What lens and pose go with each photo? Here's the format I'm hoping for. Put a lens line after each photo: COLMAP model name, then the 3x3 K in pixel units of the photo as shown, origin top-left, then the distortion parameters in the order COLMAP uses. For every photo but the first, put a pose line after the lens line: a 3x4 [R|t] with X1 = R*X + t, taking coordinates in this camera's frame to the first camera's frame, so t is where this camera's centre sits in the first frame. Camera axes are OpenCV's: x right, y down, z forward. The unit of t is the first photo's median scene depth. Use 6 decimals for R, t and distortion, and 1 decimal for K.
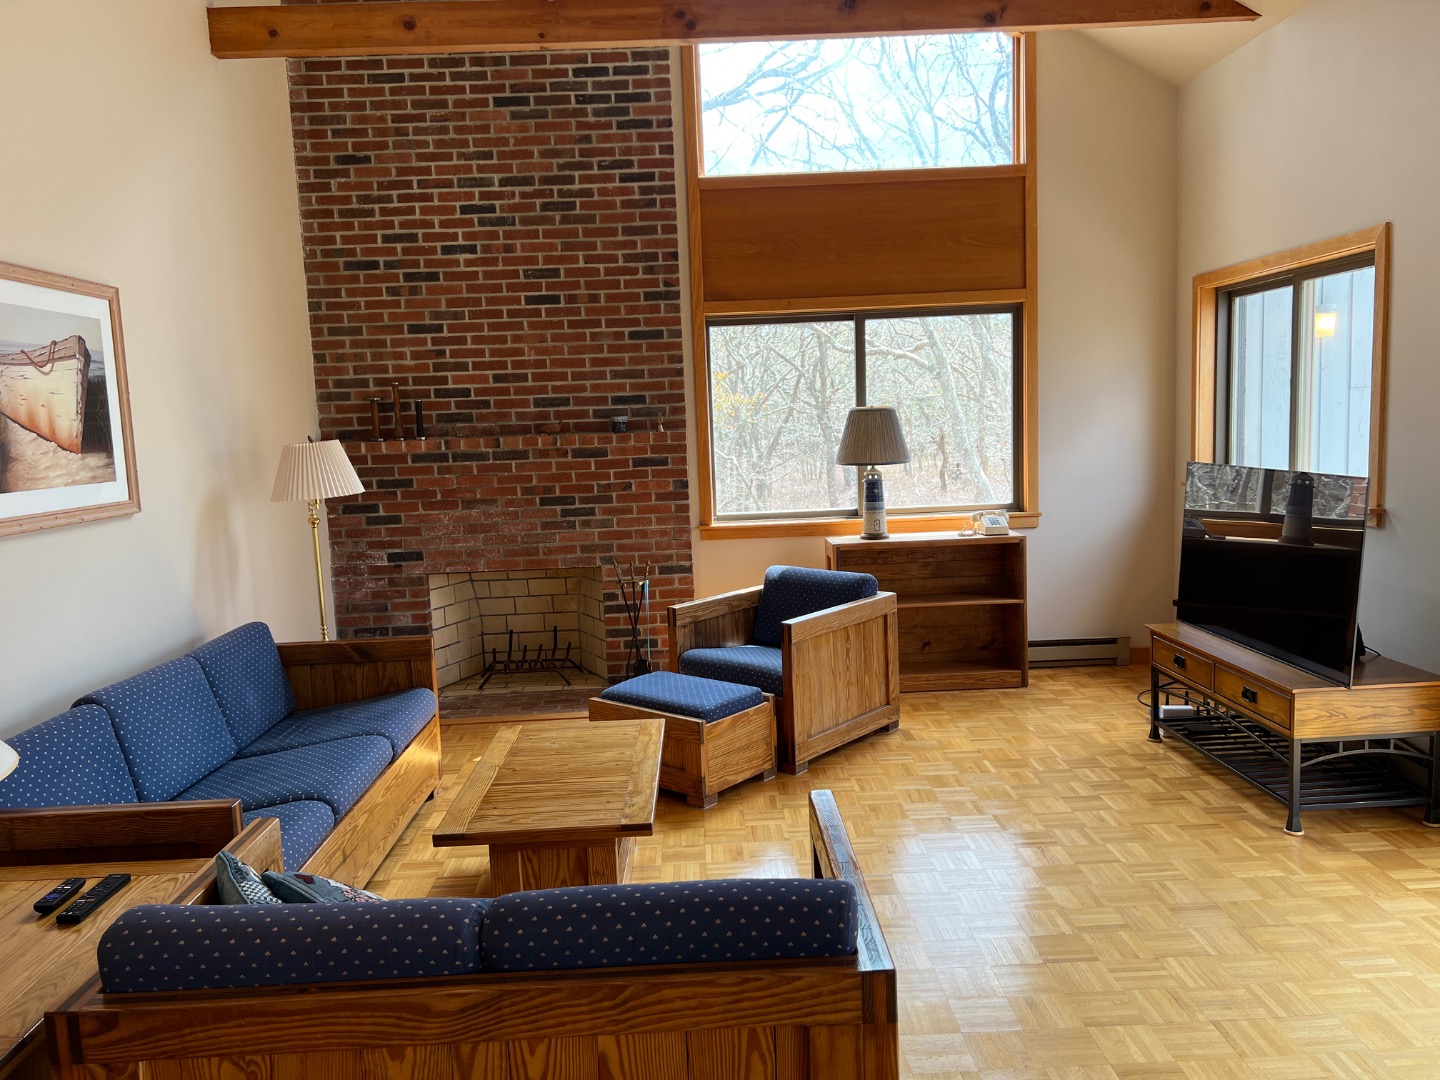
lens RADIAL K [[966.1, 0, 723.5], [0, 966.1, 521.7], [0, 0, 1]] dist [0.070220, -0.086073]
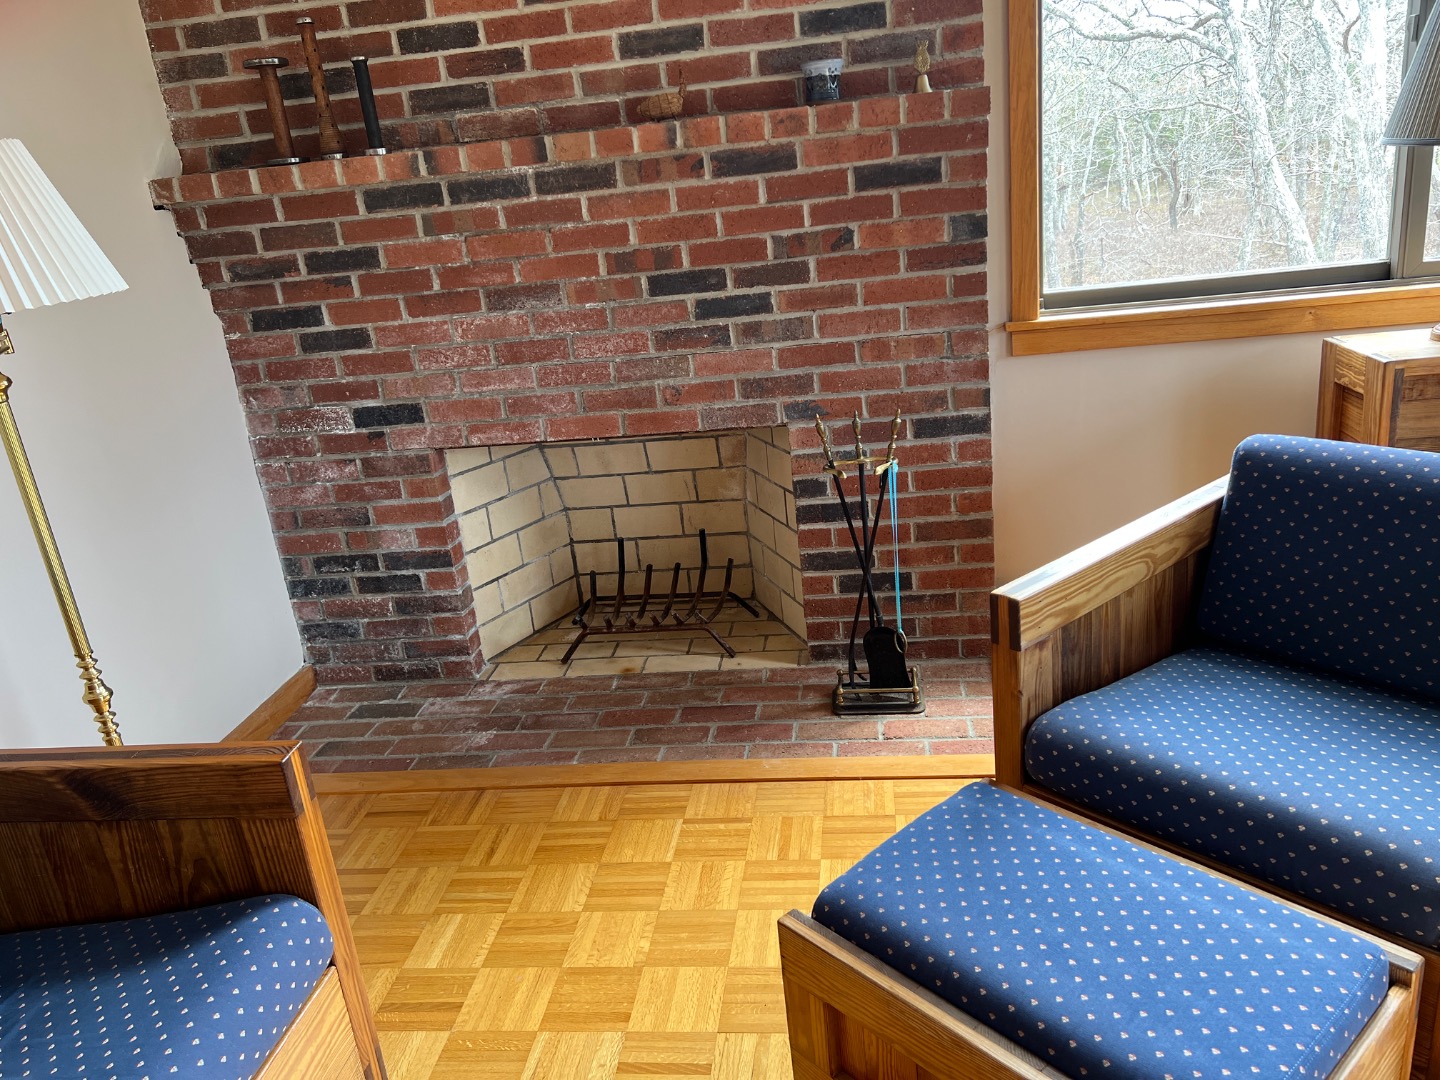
lens RADIAL K [[966.1, 0, 723.5], [0, 966.1, 521.7], [0, 0, 1]] dist [0.070220, -0.086073]
pose [[0.984055, -0.004764, -0.177800, -0.075570], [0.046768, 0.971395, 0.232818, -0.017789], [0.171605, -0.237422, 0.956129, 0.548796]]
